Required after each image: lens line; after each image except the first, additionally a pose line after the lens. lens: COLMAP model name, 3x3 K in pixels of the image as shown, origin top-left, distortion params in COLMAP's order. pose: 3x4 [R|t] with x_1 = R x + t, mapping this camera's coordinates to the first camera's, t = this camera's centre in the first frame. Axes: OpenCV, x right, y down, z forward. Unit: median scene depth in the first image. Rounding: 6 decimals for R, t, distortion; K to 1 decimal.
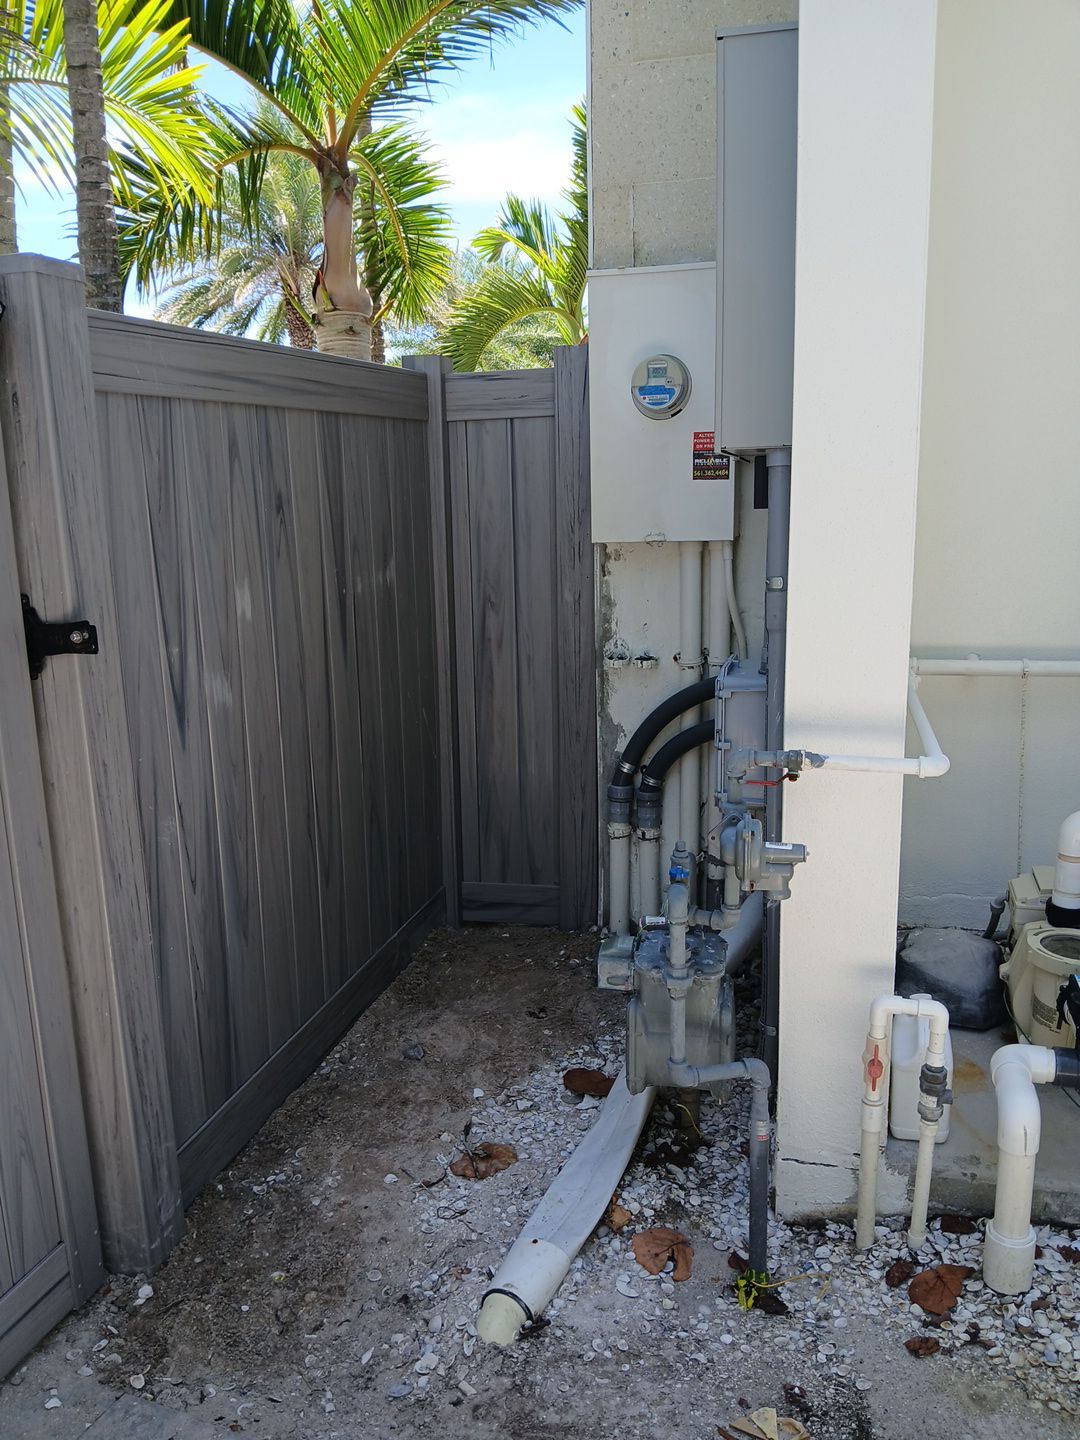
lens RADIAL K [[1104.3, 0, 573.7], [0, 1104.3, 737.0], [0, 0, 1]] dist [-0.002541, -0.065146]
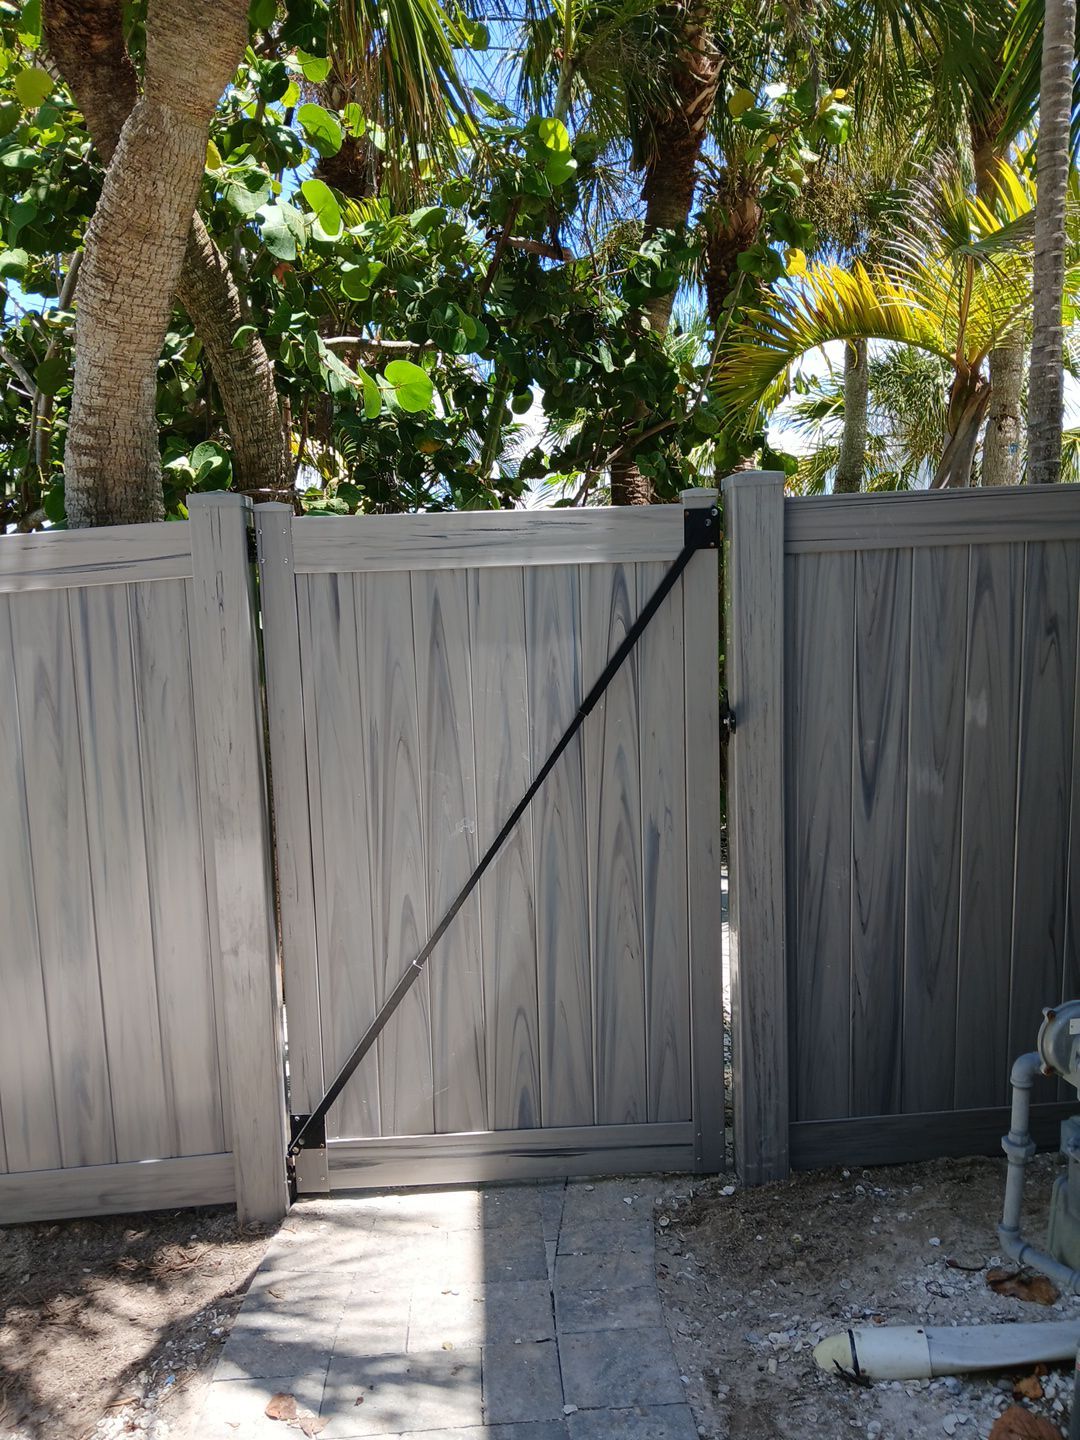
lens RADIAL K [[1028.3, 0, 473.9], [0, 1028.3, 722.5], [0, 0, 1]] dist [-0.010474, -0.028193]
pose [[0.272108, 0.097336, -0.957331, 0.639077], [-0.172672, 0.983662, 0.050934, -0.079411], [0.946647, 0.151445, 0.284470, 0.206670]]
